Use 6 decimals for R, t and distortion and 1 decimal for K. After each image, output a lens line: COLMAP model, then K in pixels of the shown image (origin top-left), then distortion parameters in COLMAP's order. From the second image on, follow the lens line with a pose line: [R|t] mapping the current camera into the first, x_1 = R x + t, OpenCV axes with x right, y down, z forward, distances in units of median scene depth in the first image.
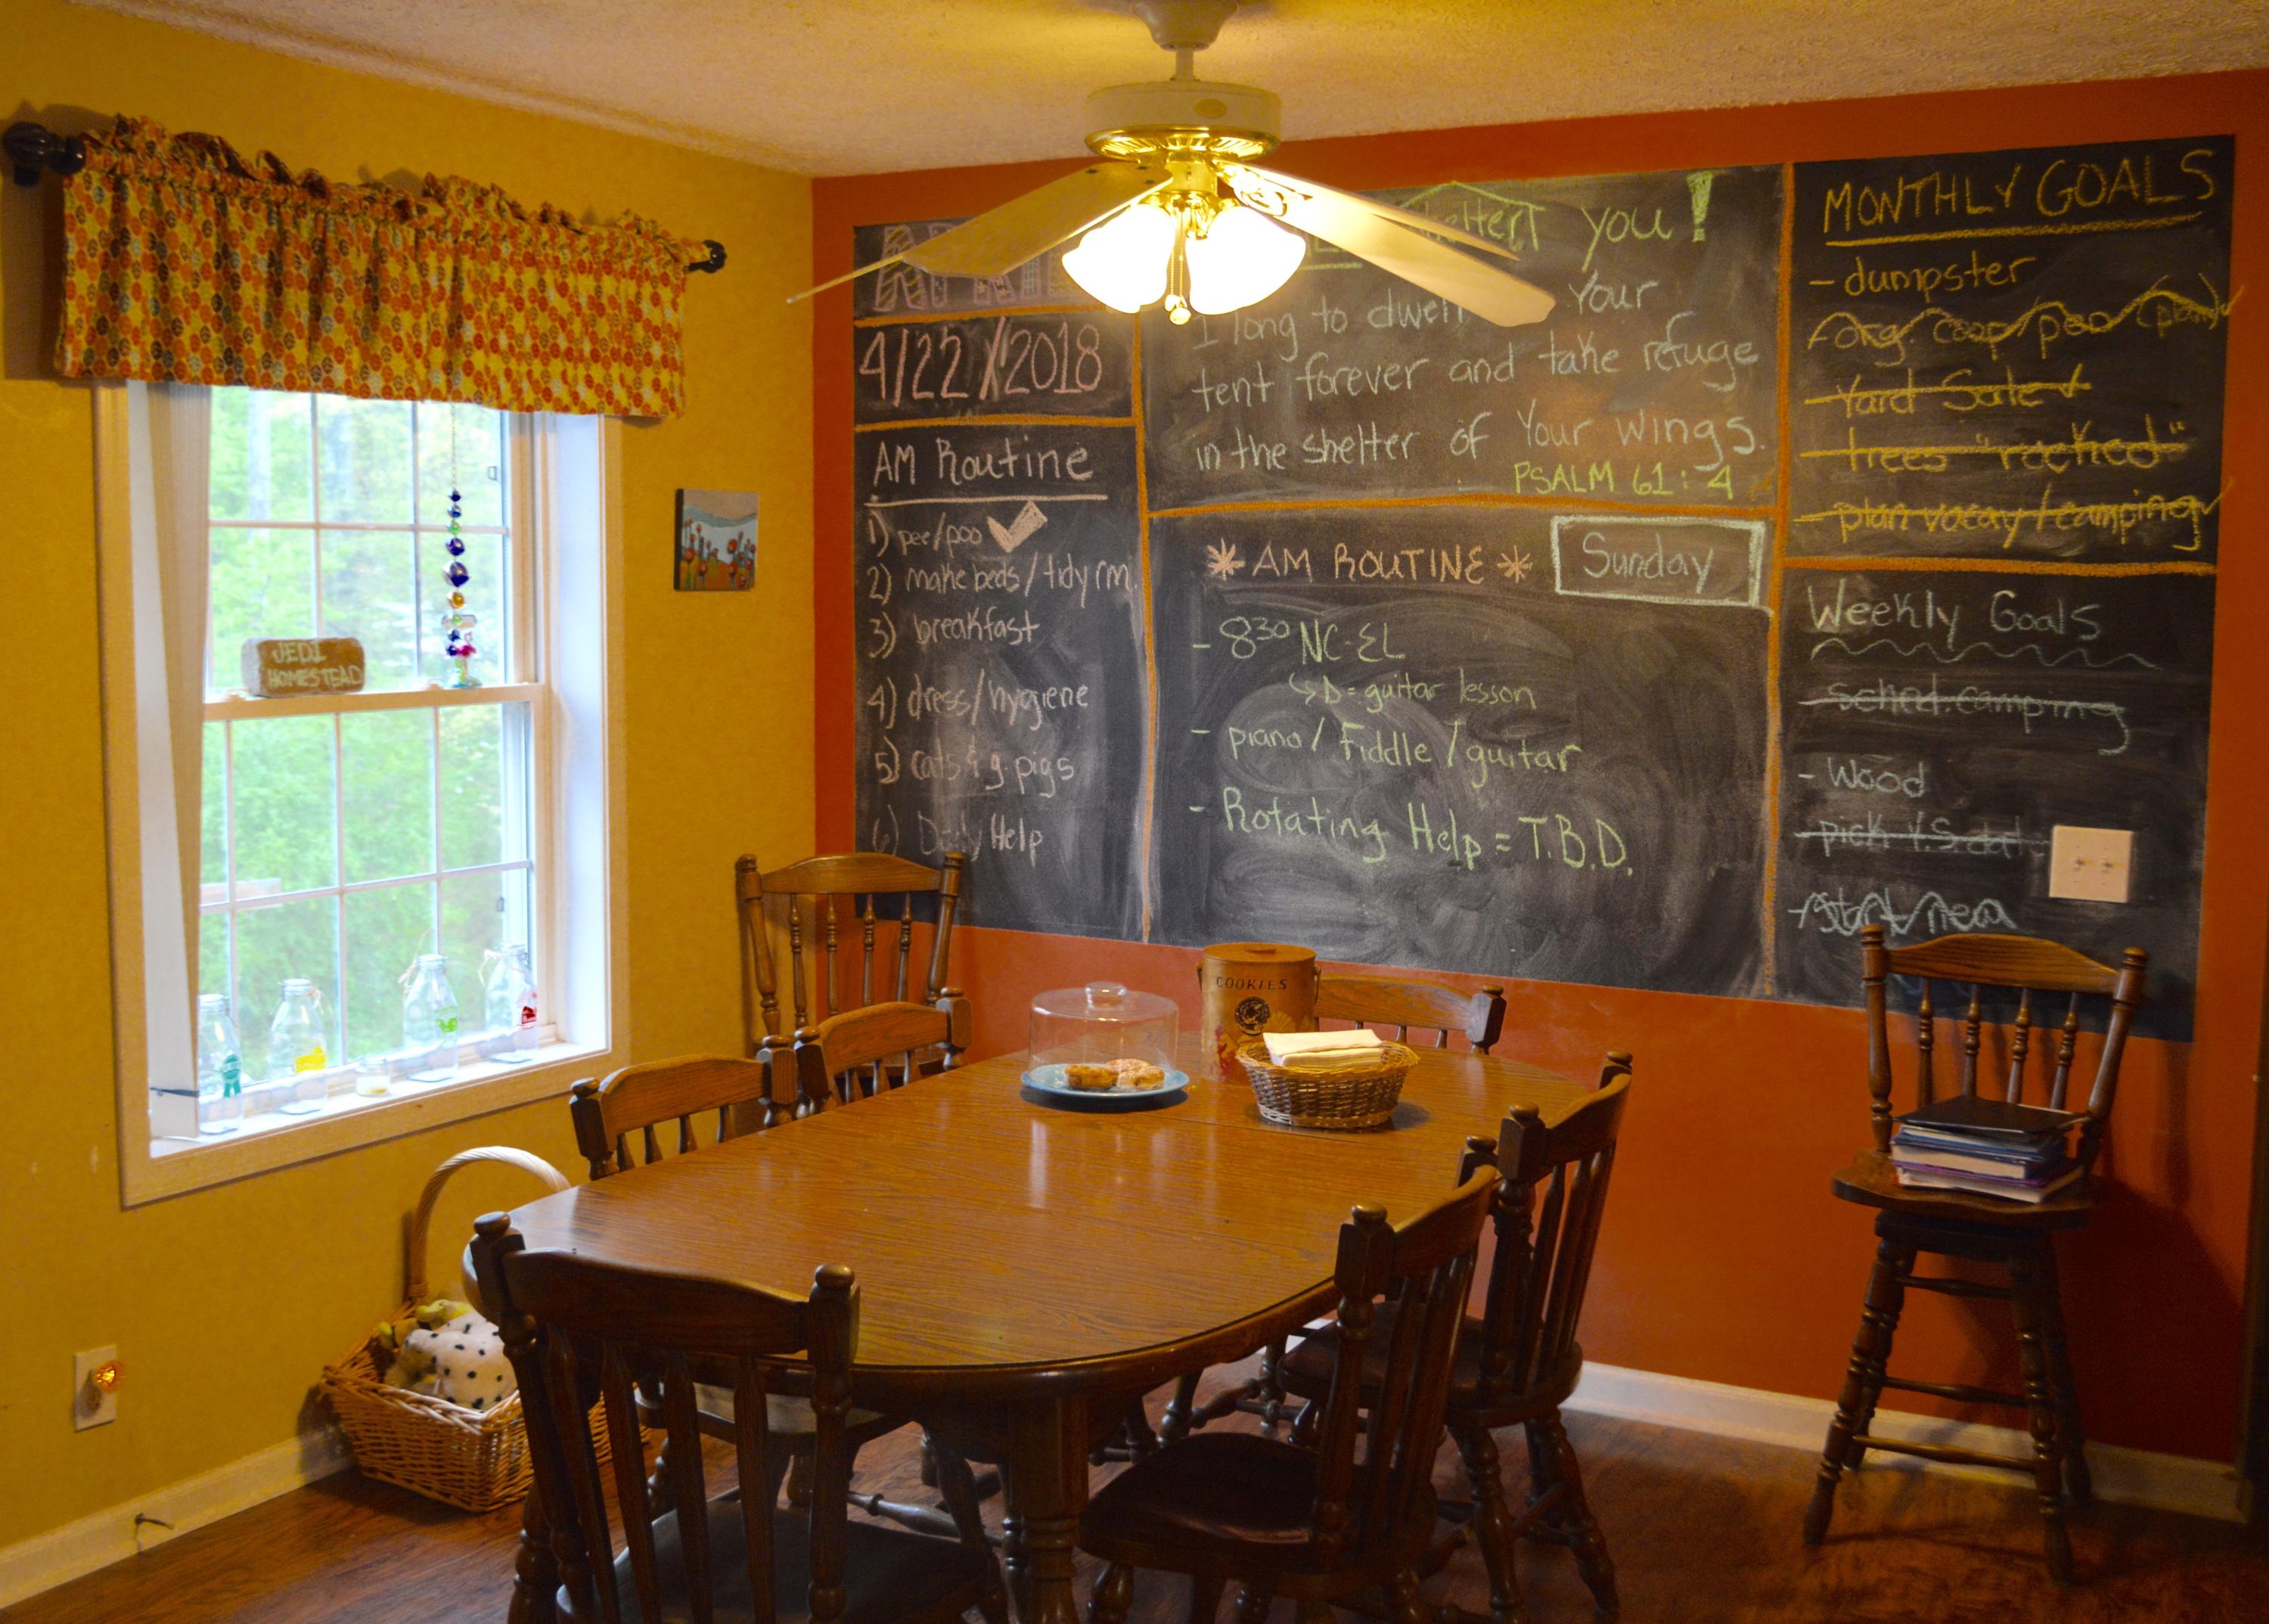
lens RADIAL K [[2425.8, 0, 1125.7], [0, 2425.8, 800.7], [0, 0, 1]] dist [-0.046726, 0.000000]
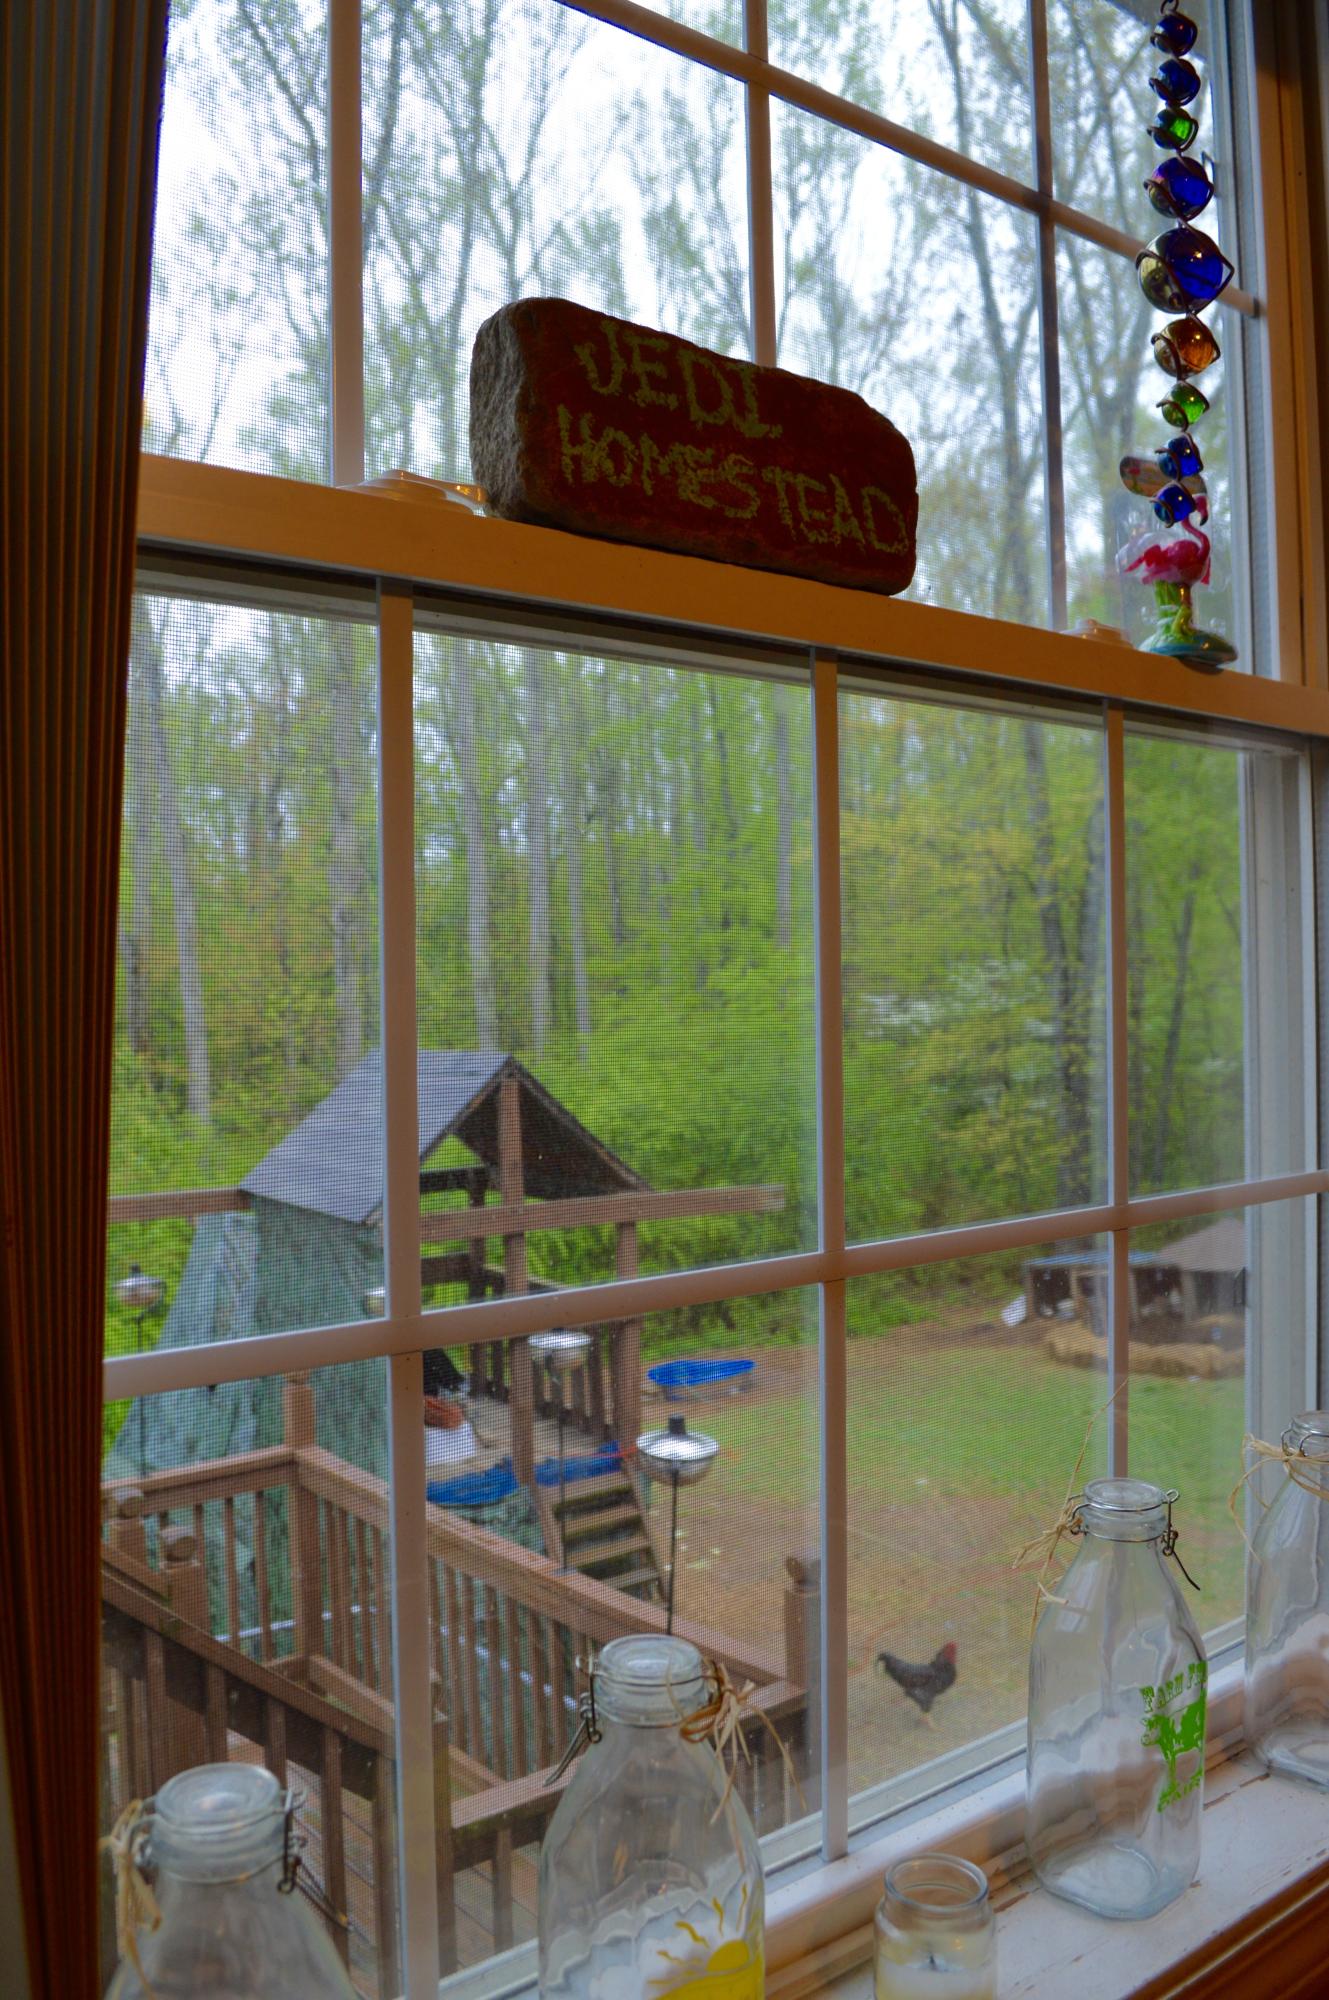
lens RADIAL K [[1603.0, 0, 666.8], [0, 1603.0, 996.3], [0, 0, 1]] dist [-0.078417, 0.013456]
pose [[0.914035, -0.023231, -0.404969, -0.258267], [-0.010846, 0.996602, -0.081650, 0.019376], [0.405489, 0.079024, 0.910678, 0.793592]]
